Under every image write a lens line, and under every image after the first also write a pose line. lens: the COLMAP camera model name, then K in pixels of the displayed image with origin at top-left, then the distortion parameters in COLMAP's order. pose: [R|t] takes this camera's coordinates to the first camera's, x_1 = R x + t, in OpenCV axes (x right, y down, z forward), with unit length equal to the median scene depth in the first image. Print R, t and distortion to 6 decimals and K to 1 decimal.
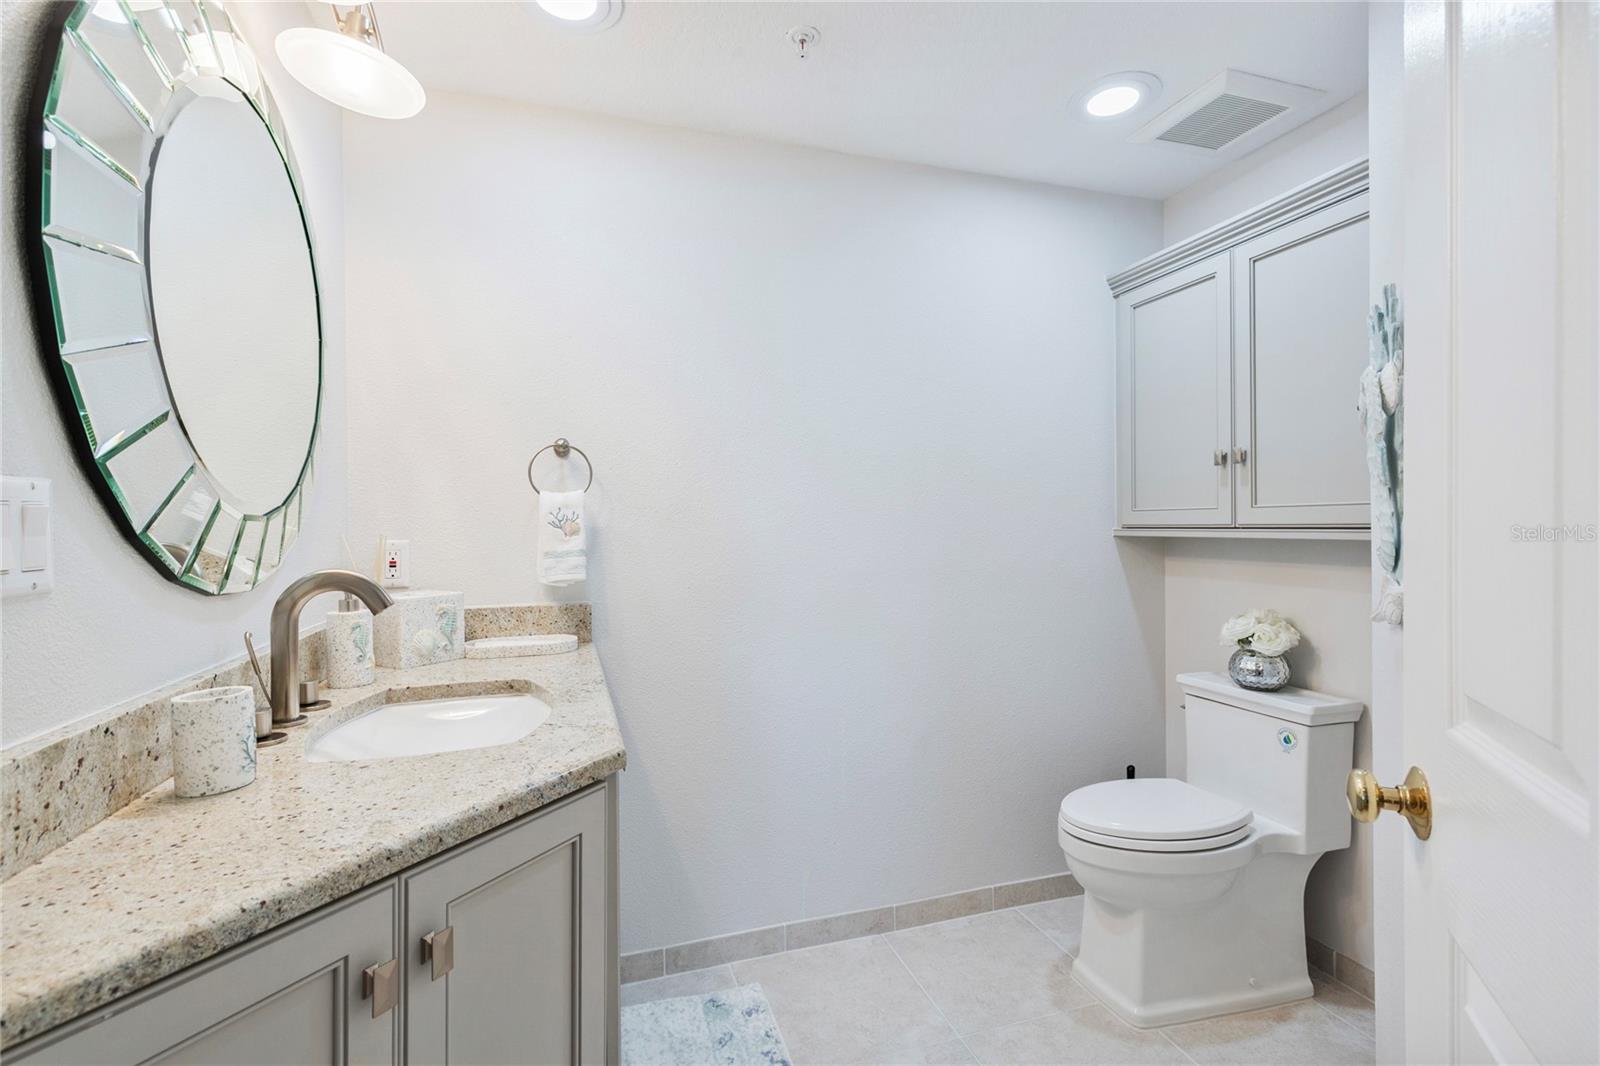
lens RADIAL K [[735.1, 0, 796.4], [0, 735.1, 528.1], [0, 0, 1]] dist [0.004055, -0.000544]
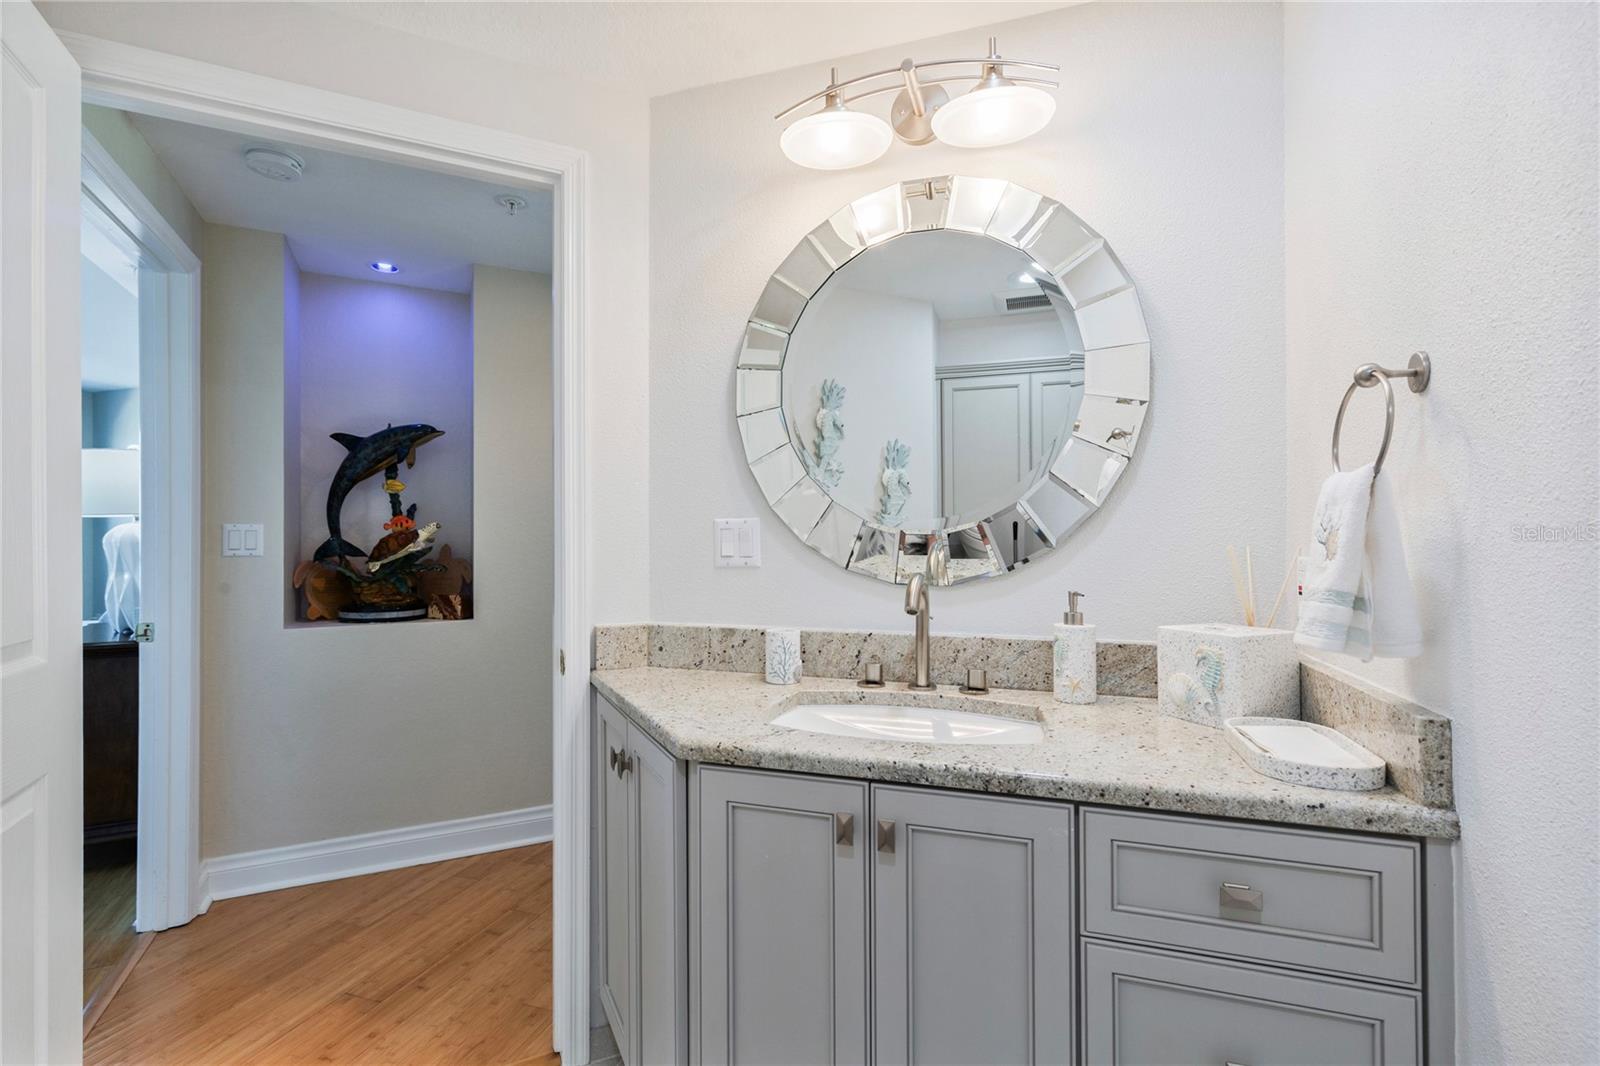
lens RADIAL K [[735.1, 0, 795.6], [0, 735.1, 529.2], [0, 0, 1]] dist [0.004055, -0.000544]
pose [[-0.599319, 0.010772, -0.800438, 0.333961], [0.010736, 0.999928, 0.005419, -0.018242], [0.800439, -0.005346, -0.599391, 1.120862]]
